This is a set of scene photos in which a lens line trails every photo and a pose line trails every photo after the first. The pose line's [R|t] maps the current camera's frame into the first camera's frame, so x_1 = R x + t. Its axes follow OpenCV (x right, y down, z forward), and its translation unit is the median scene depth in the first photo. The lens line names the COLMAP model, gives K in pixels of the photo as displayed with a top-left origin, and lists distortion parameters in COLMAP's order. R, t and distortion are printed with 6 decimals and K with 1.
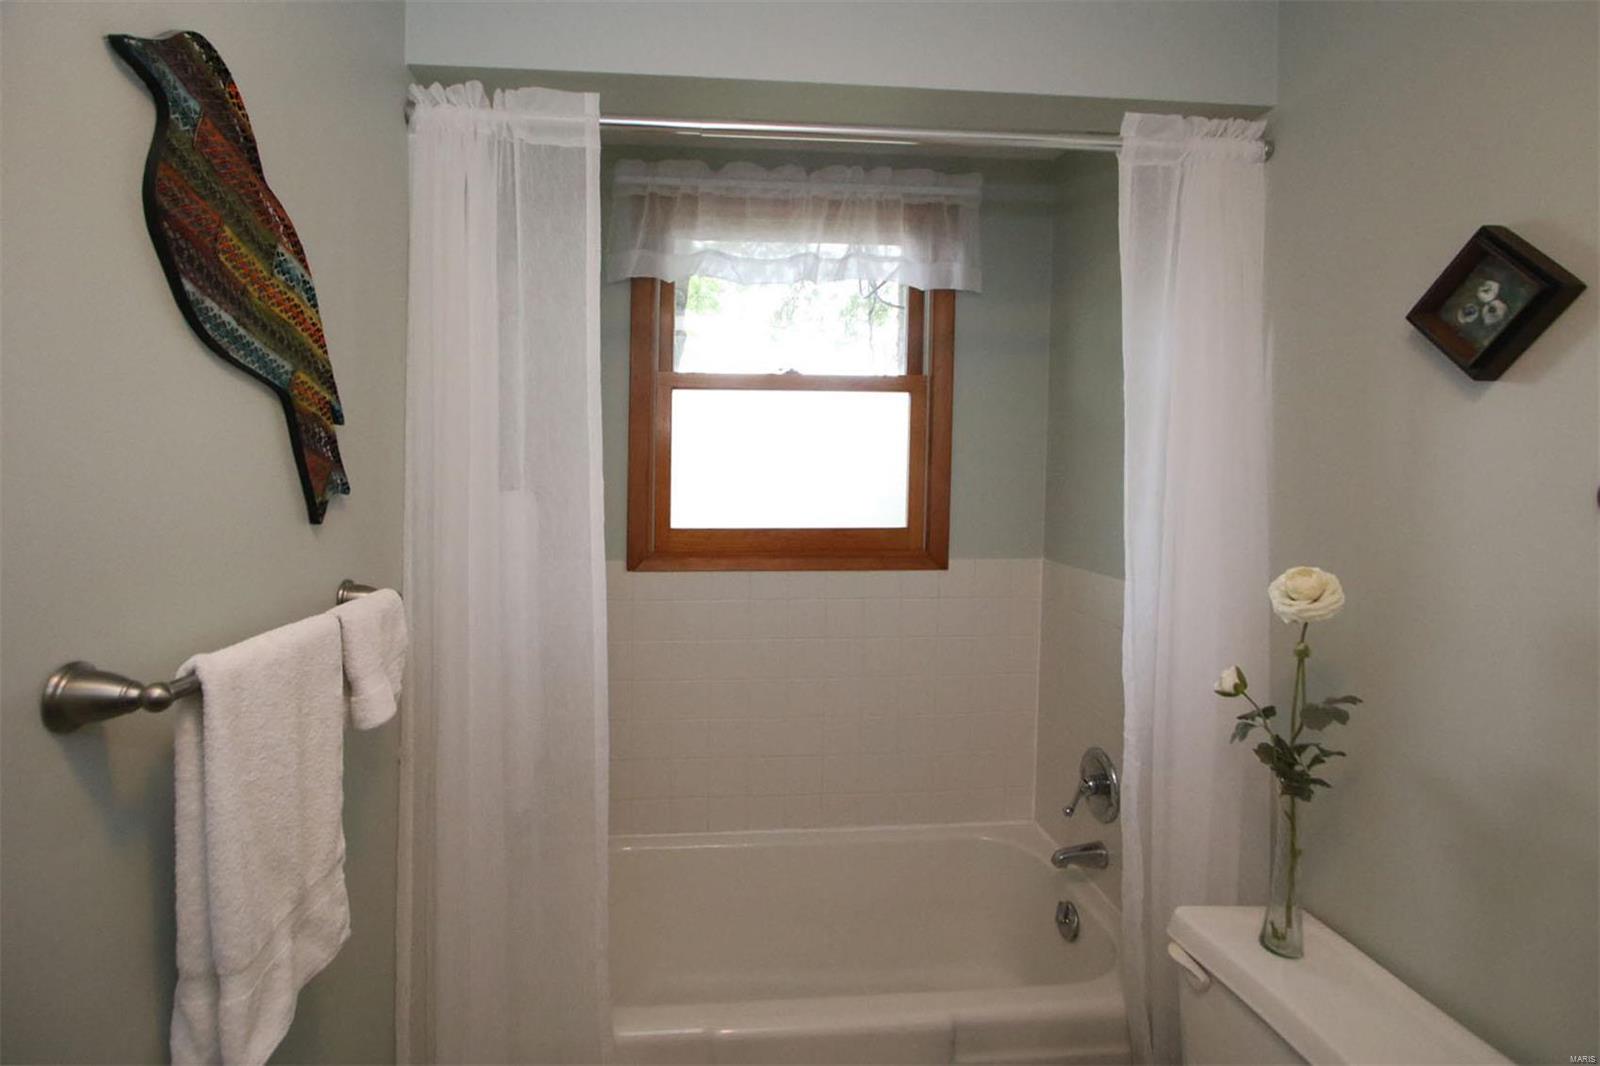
lens RADIAL K [[732.7, 0, 800.5], [0, 732.7, 526.6], [0, 0, 1]] dist [-0.006070, -0.003130]
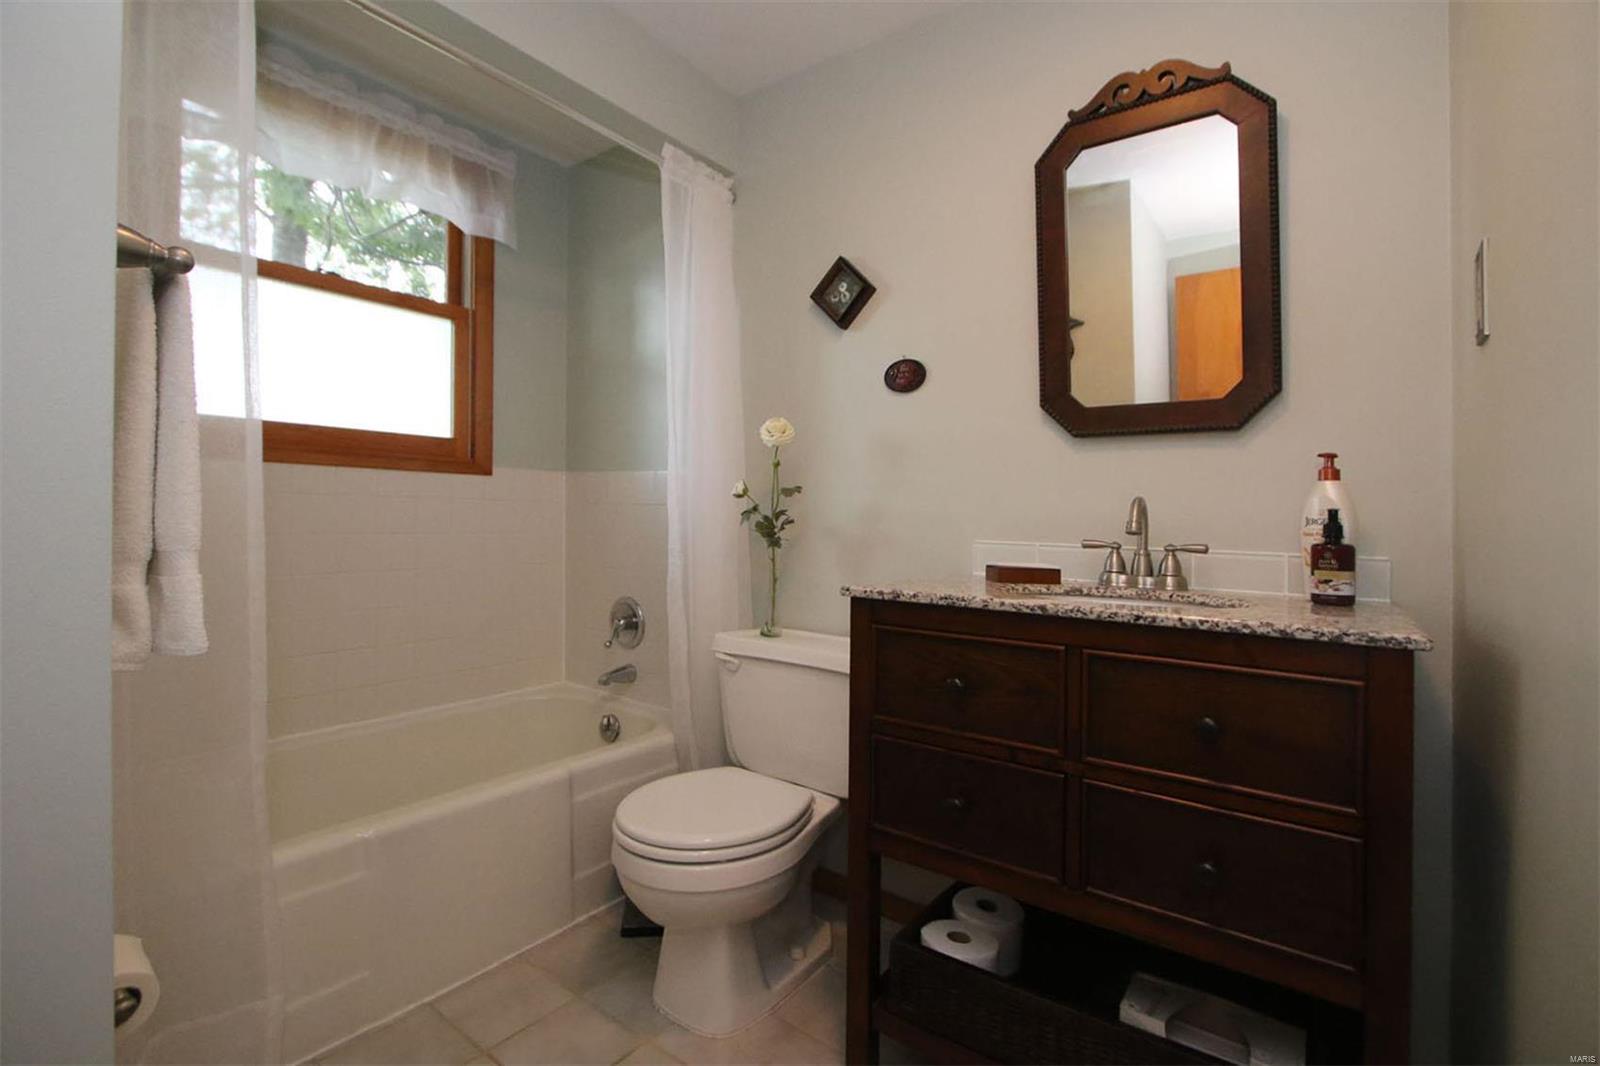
lens RADIAL K [[732.7, 0, 800.5], [0, 732.7, 526.6], [0, 0, 1]] dist [-0.006070, -0.003130]
pose [[0.691442, 0.016003, 0.722255, -0.460119], [0.032125, 0.998085, -0.052868, 0.335538], [-0.721718, 0.059758, 0.689603, -0.229012]]
